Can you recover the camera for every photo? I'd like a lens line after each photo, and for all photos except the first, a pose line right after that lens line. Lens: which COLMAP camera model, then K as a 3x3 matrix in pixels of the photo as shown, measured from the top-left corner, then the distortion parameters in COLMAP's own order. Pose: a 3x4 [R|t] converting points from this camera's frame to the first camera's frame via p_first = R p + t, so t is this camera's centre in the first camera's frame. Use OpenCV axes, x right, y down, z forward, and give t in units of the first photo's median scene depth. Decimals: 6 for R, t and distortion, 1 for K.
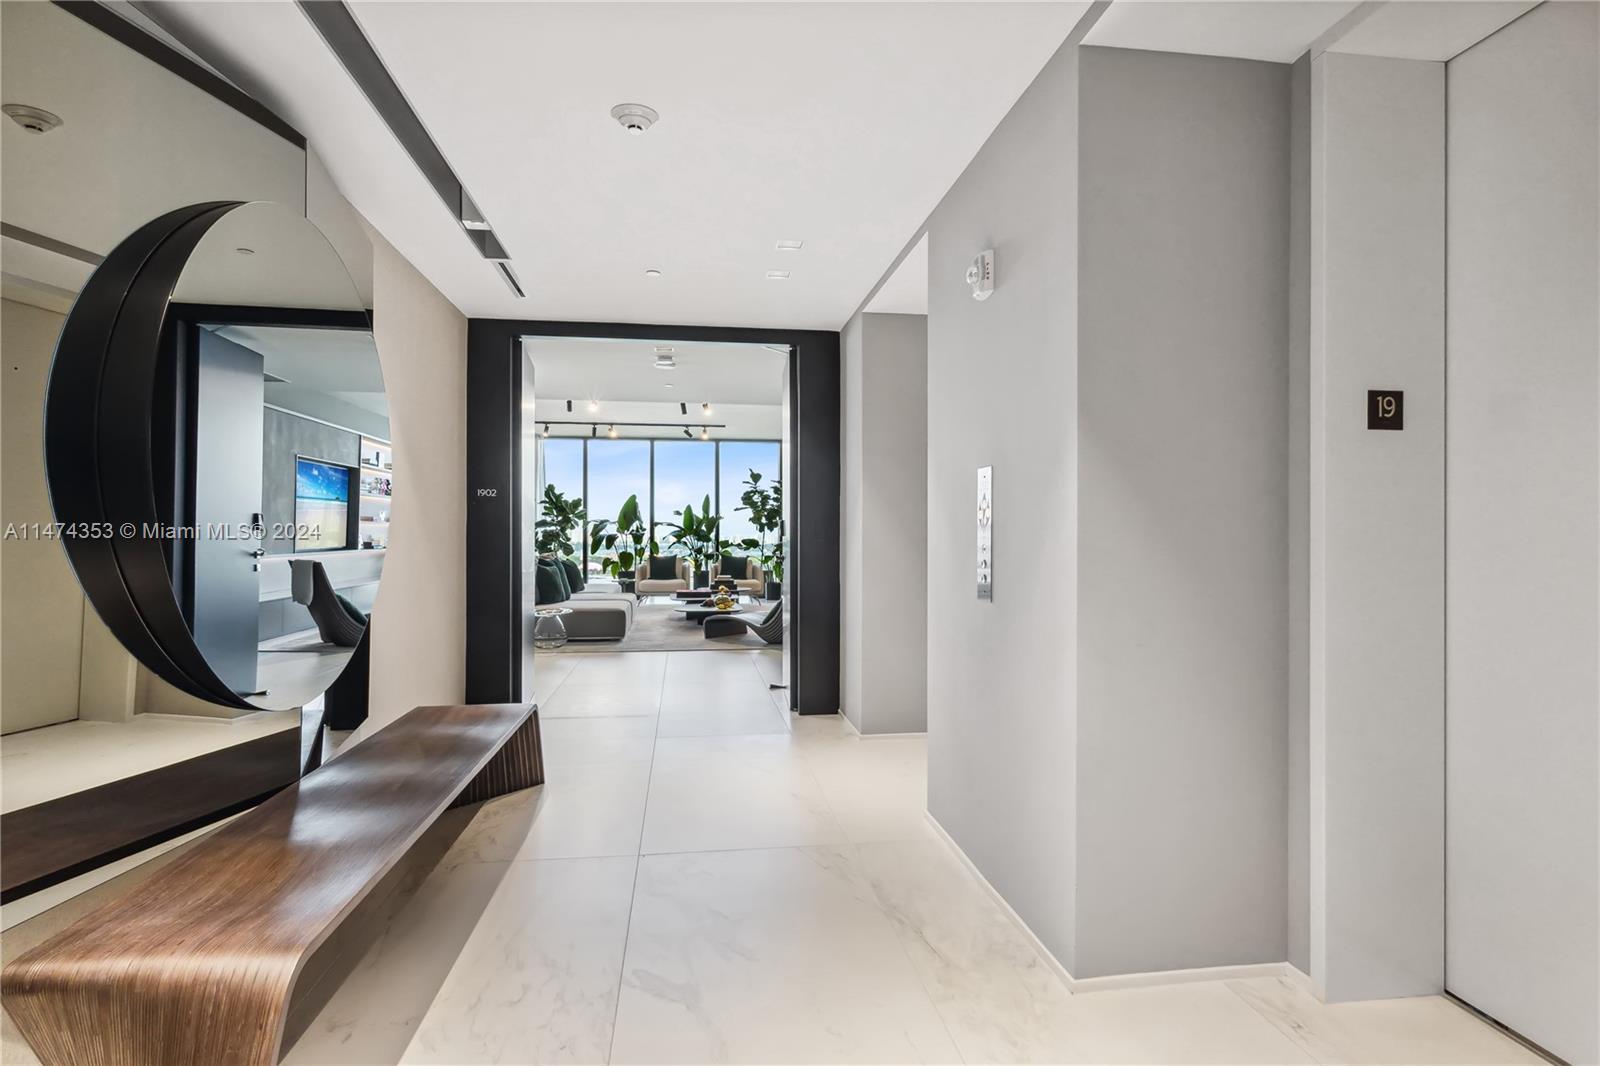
lens RADIAL K [[830.5, 0, 798.3], [0, 830.5, 530.2], [0, 0, 1]] dist [-0.003662, 0.001836]
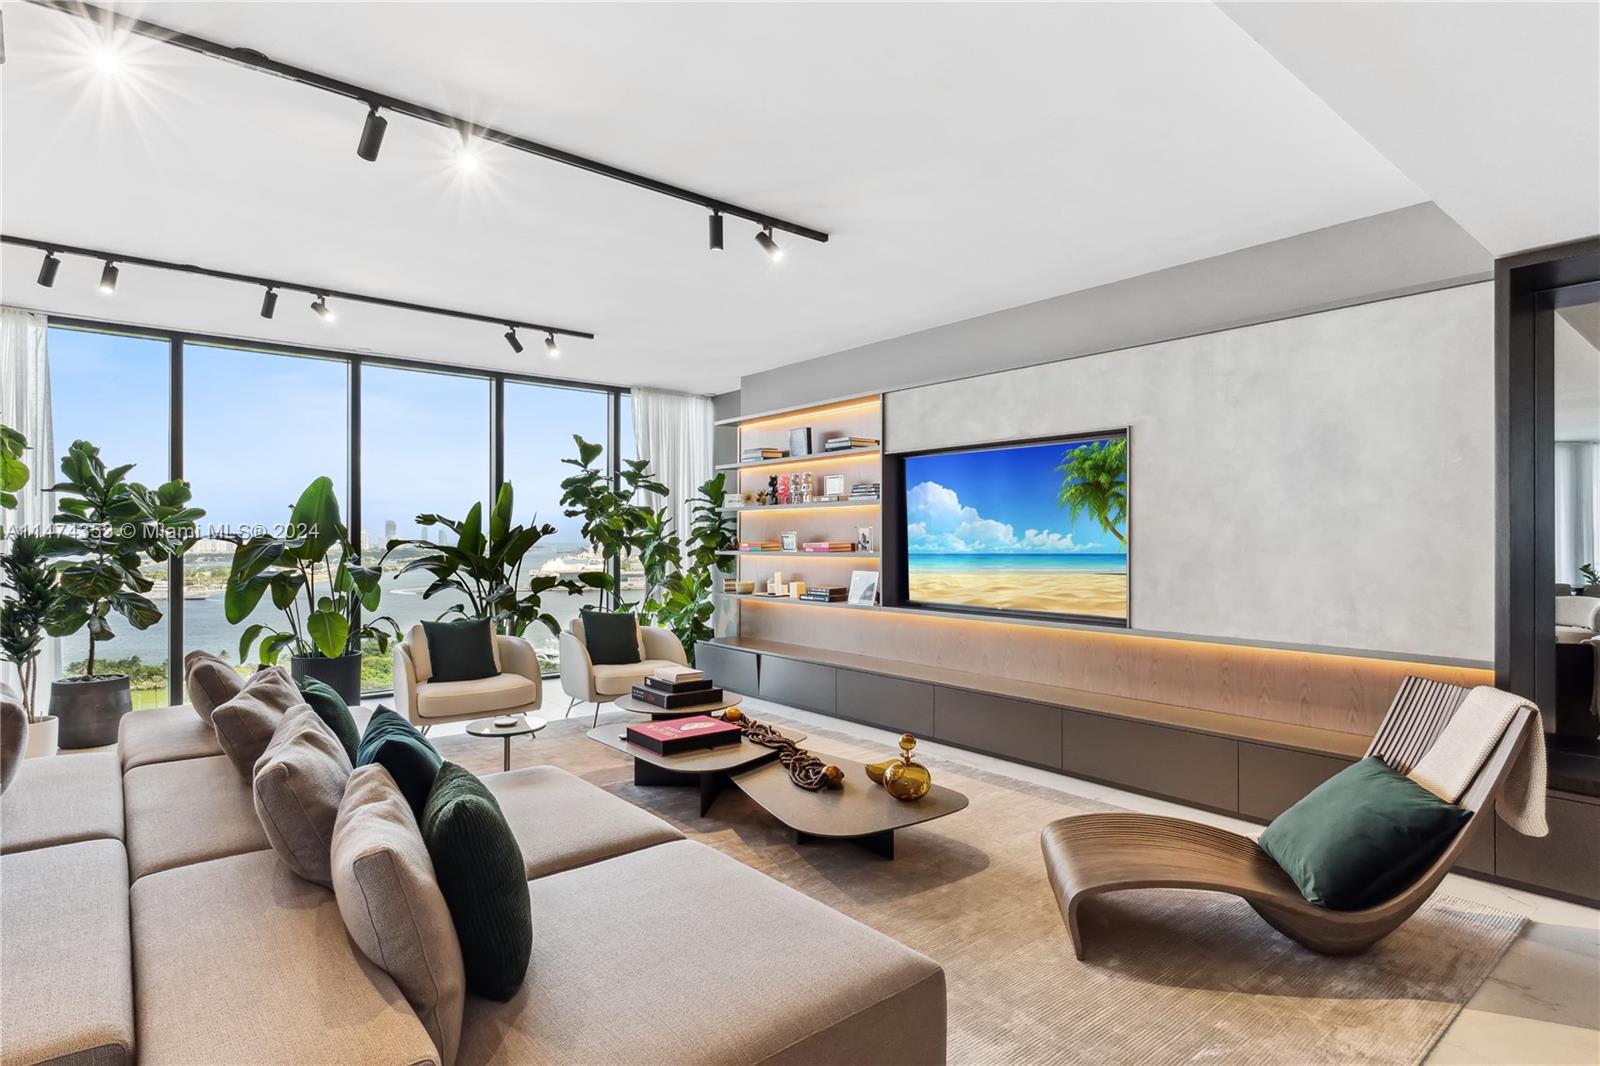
lens RADIAL K [[830.5, 0, 799.1], [0, 830.5, 528.2], [0, 0, 1]] dist [-0.003662, 0.001836]
pose [[0.848546, 0.002407, 0.529116, -0.221483], [-0.000180, 0.999991, -0.004260, -0.014306], [-0.529122, 0.003519, 0.848539, 0.507585]]
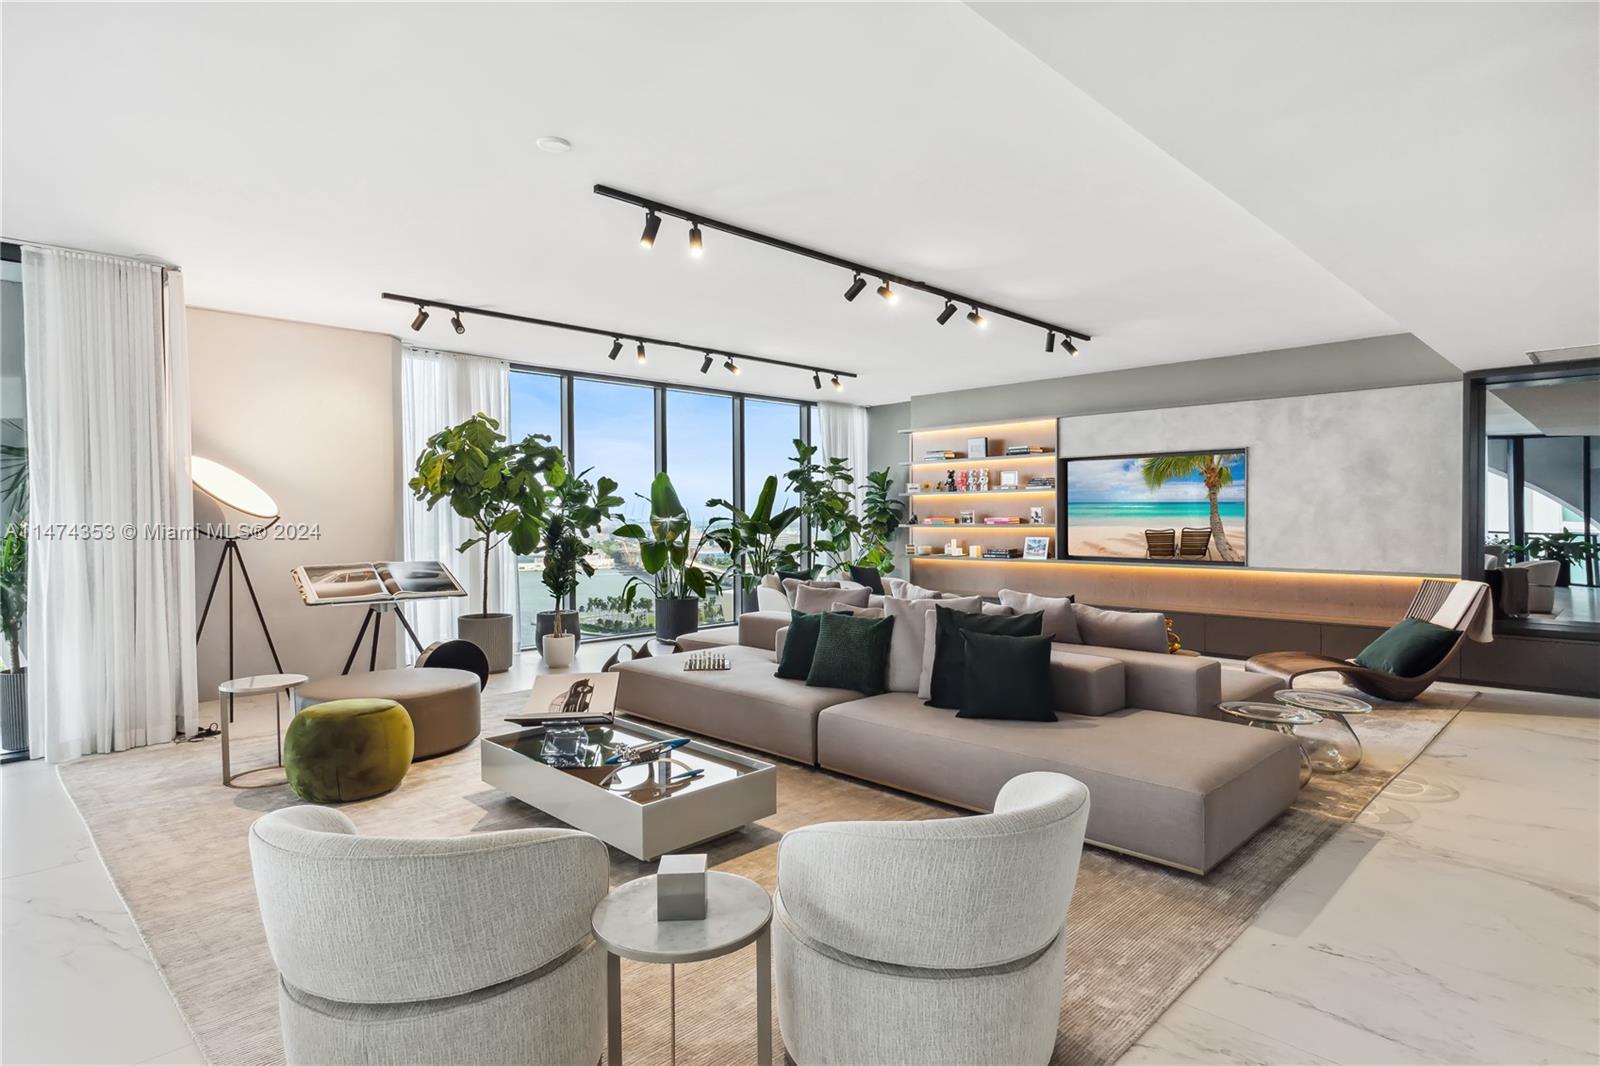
lens RADIAL K [[830.5, 0, 799.8], [0, 830.5, 524.1], [0, 0, 1]] dist [-0.003662, 0.001836]
pose [[0.799688, -0.014446, 0.600242, -0.499477], [0.004547, 0.999828, 0.018005, -0.015908], [-0.600399, -0.011669, 0.799616, 0.454322]]
